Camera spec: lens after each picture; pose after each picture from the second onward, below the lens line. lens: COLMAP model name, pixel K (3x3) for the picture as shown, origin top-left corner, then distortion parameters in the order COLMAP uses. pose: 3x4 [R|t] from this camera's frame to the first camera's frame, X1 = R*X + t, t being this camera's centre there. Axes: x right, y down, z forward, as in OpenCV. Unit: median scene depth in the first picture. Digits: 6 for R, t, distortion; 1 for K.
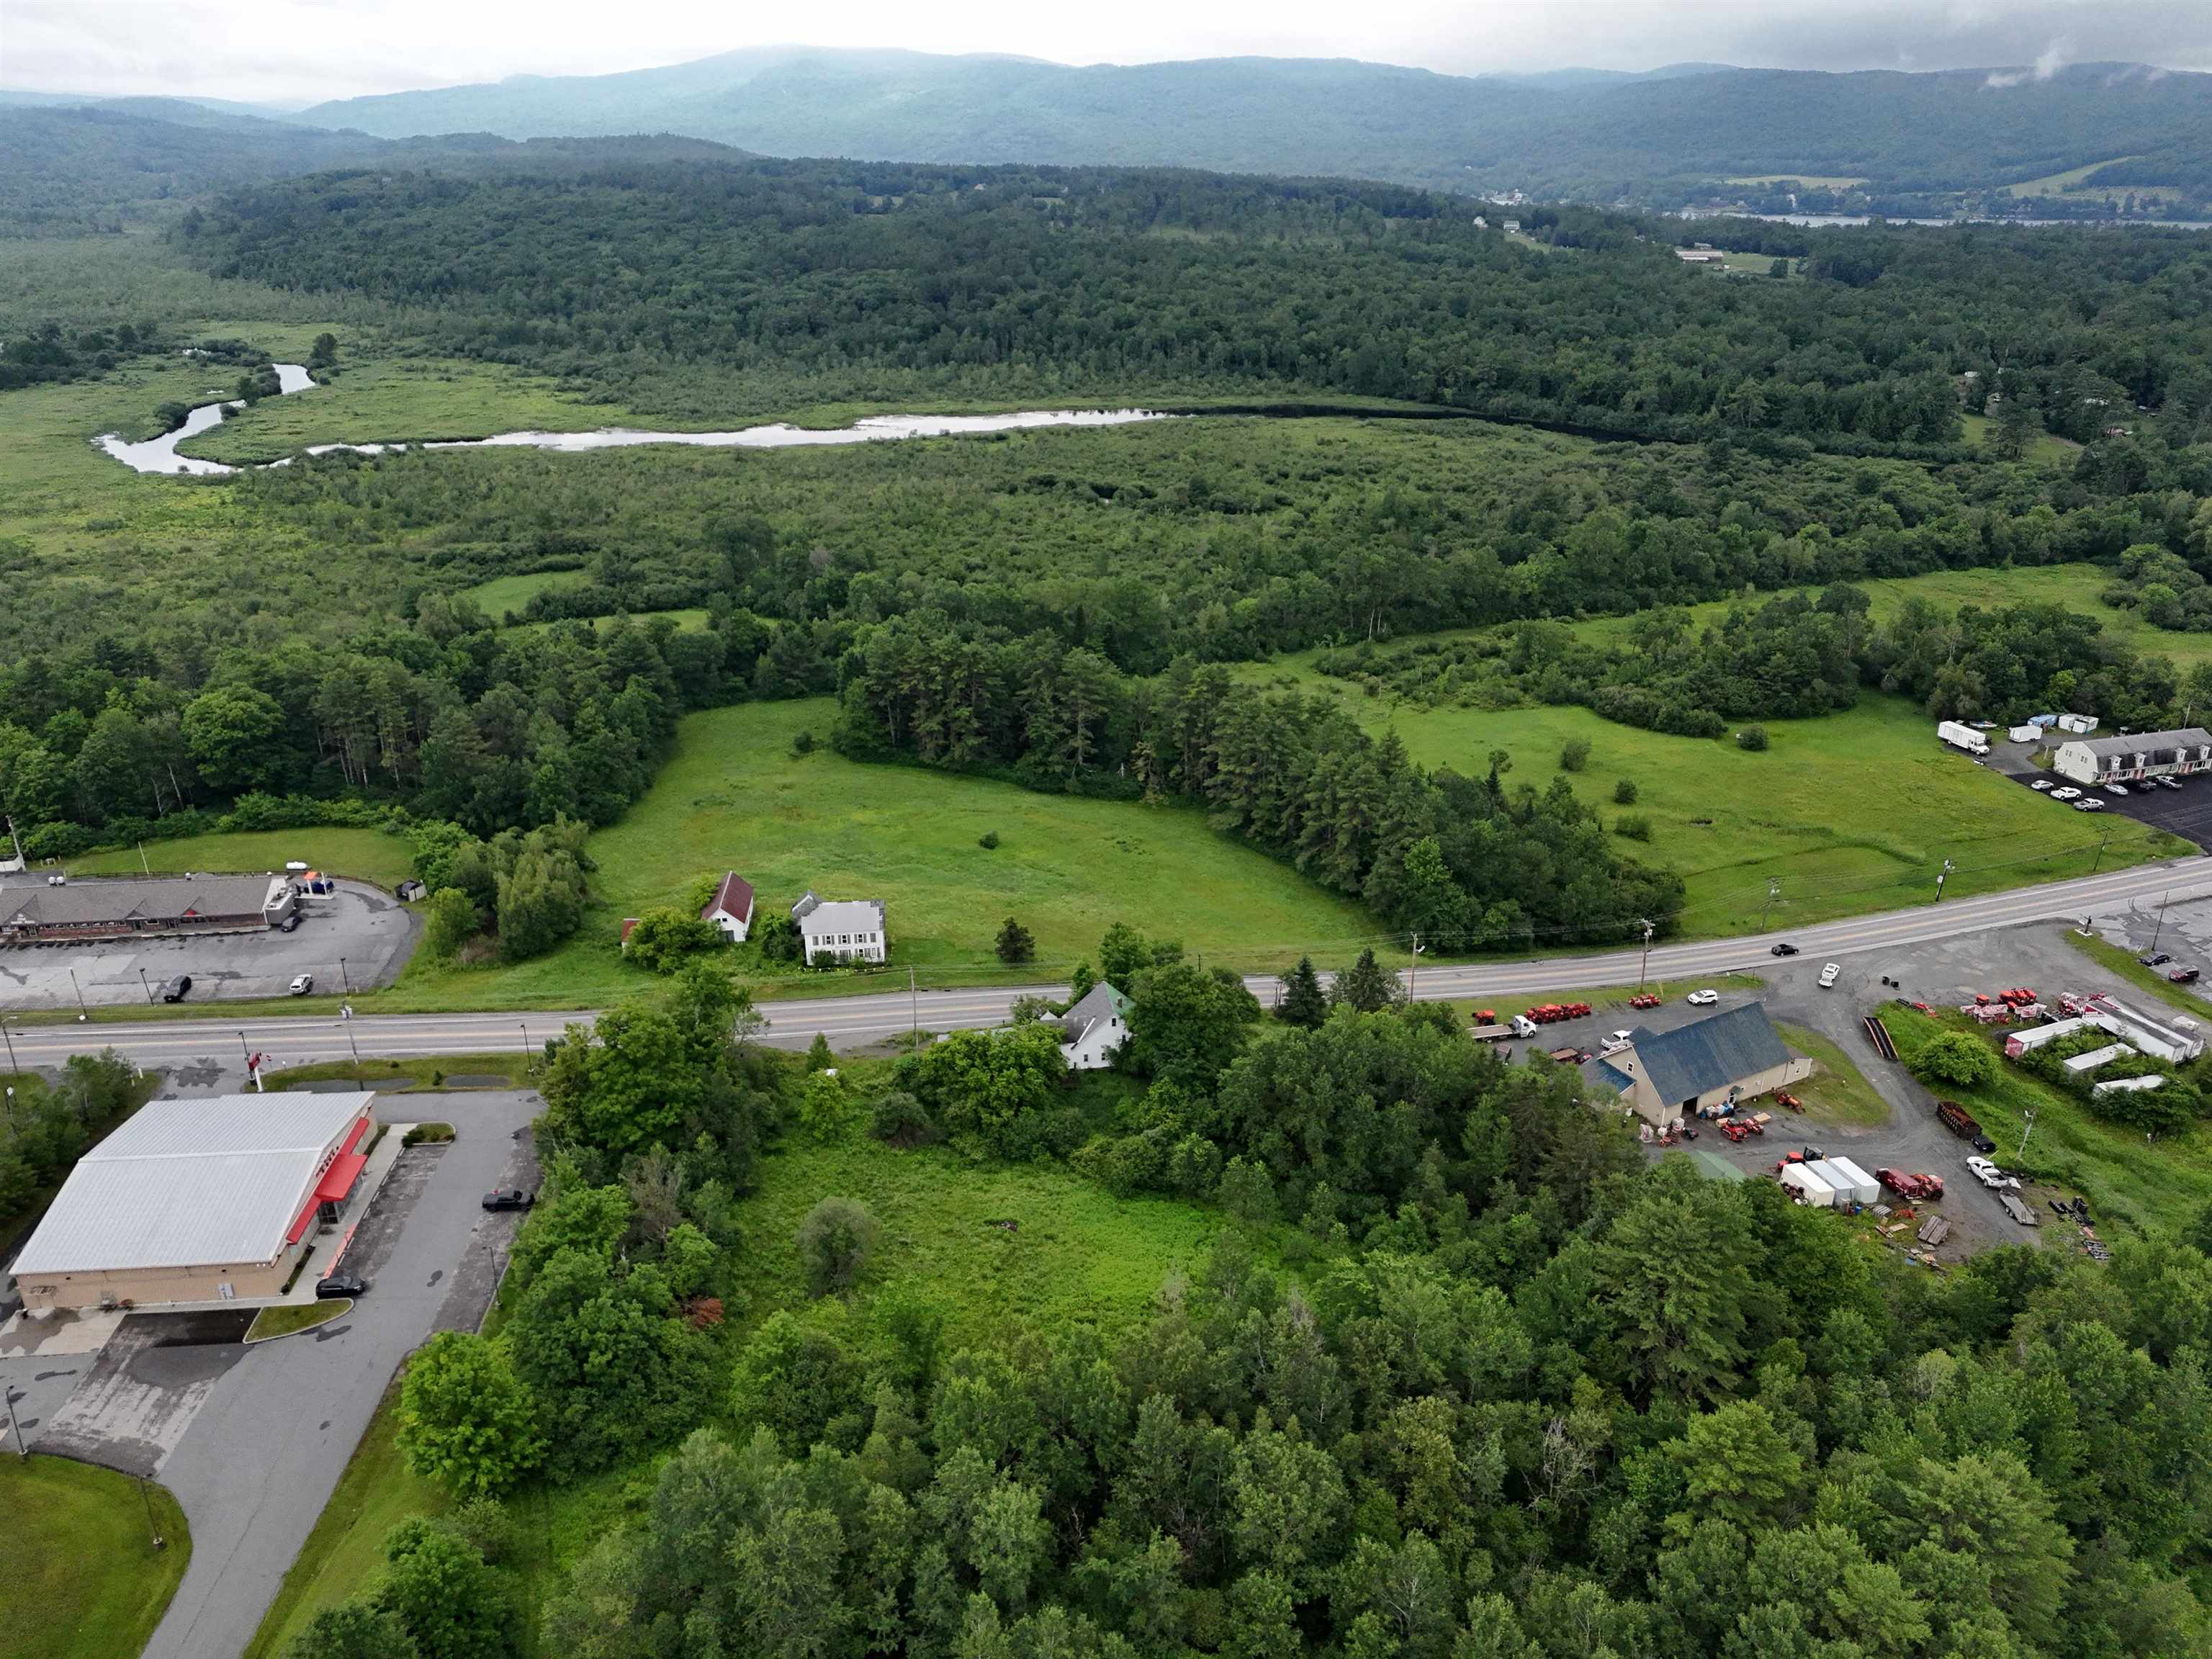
lens RADIAL K [[1637.8, 0, 1101.9], [0, 1637.8, 832.6], [0, 0, 1]] dist [0.069735, -0.055732]
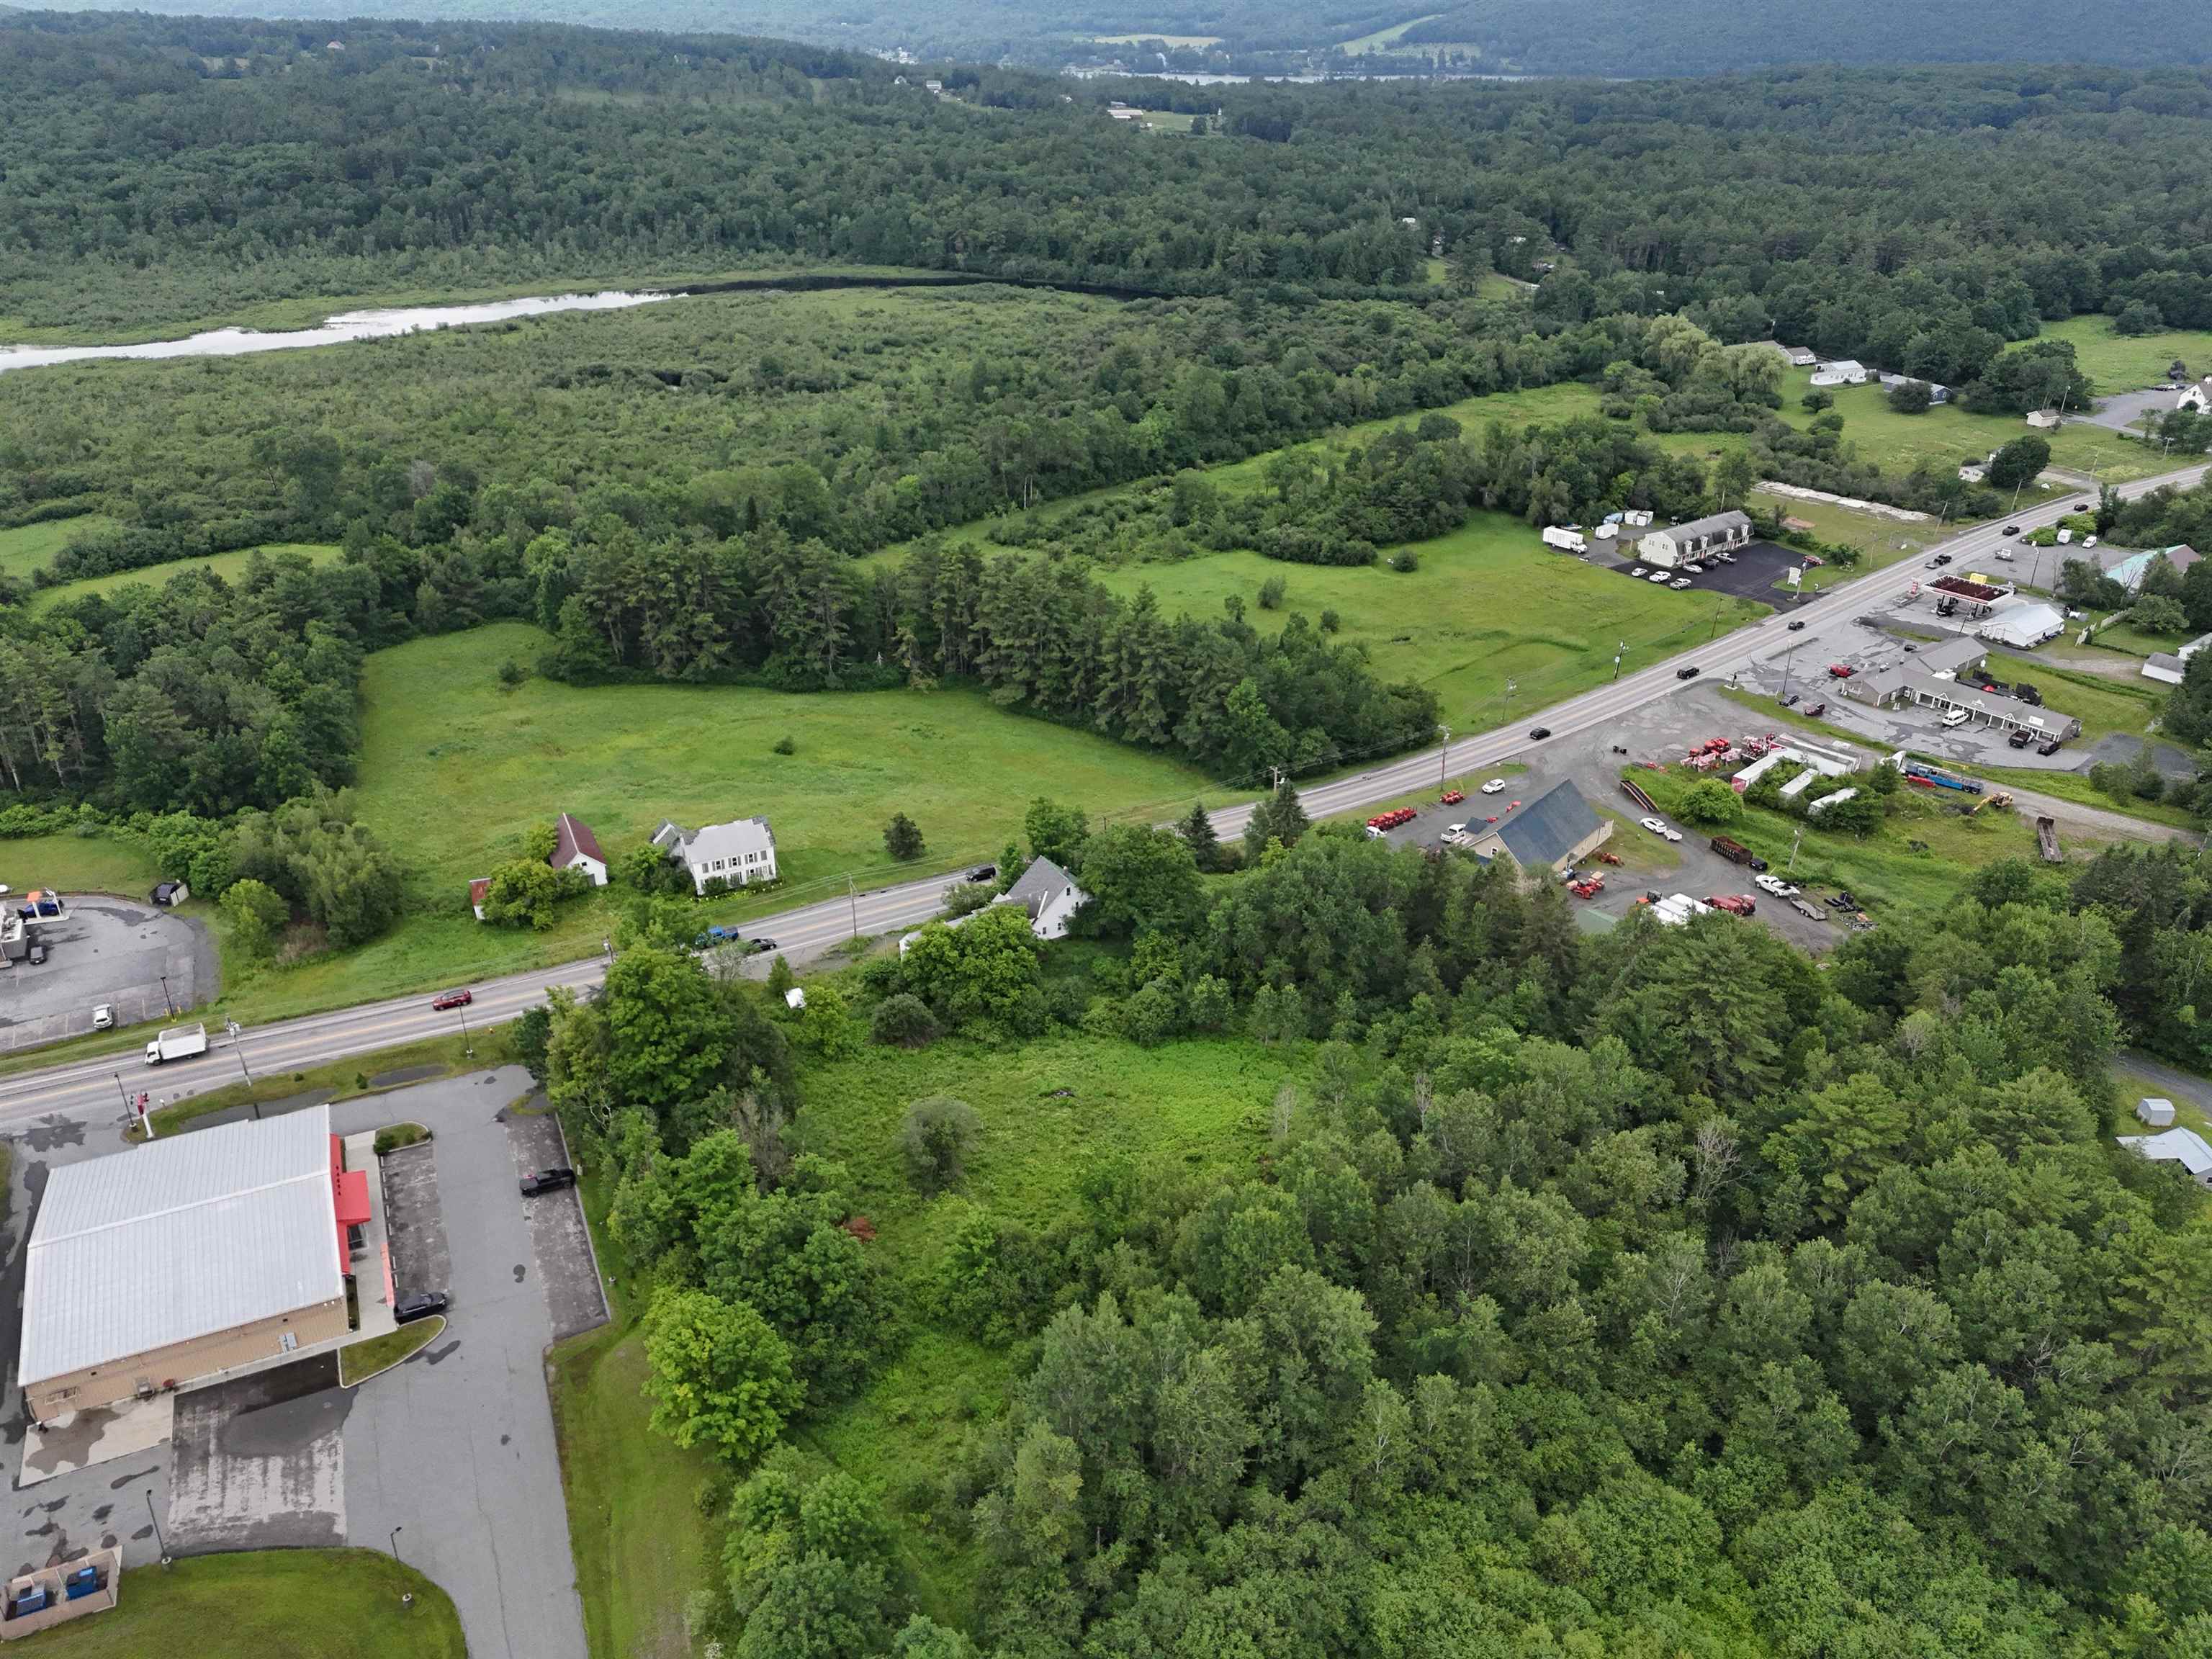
lens RADIAL K [[1637.8, 0, 1111.6], [0, 1637.8, 833.0], [0, 0, 1]] dist [0.069735, -0.055732]
pose [[0.935275, -0.160758, 0.315305, -0.192672], [0.137892, 0.986006, 0.093690, -0.008430], [-0.325954, -0.044148, 0.944354, 0.016346]]
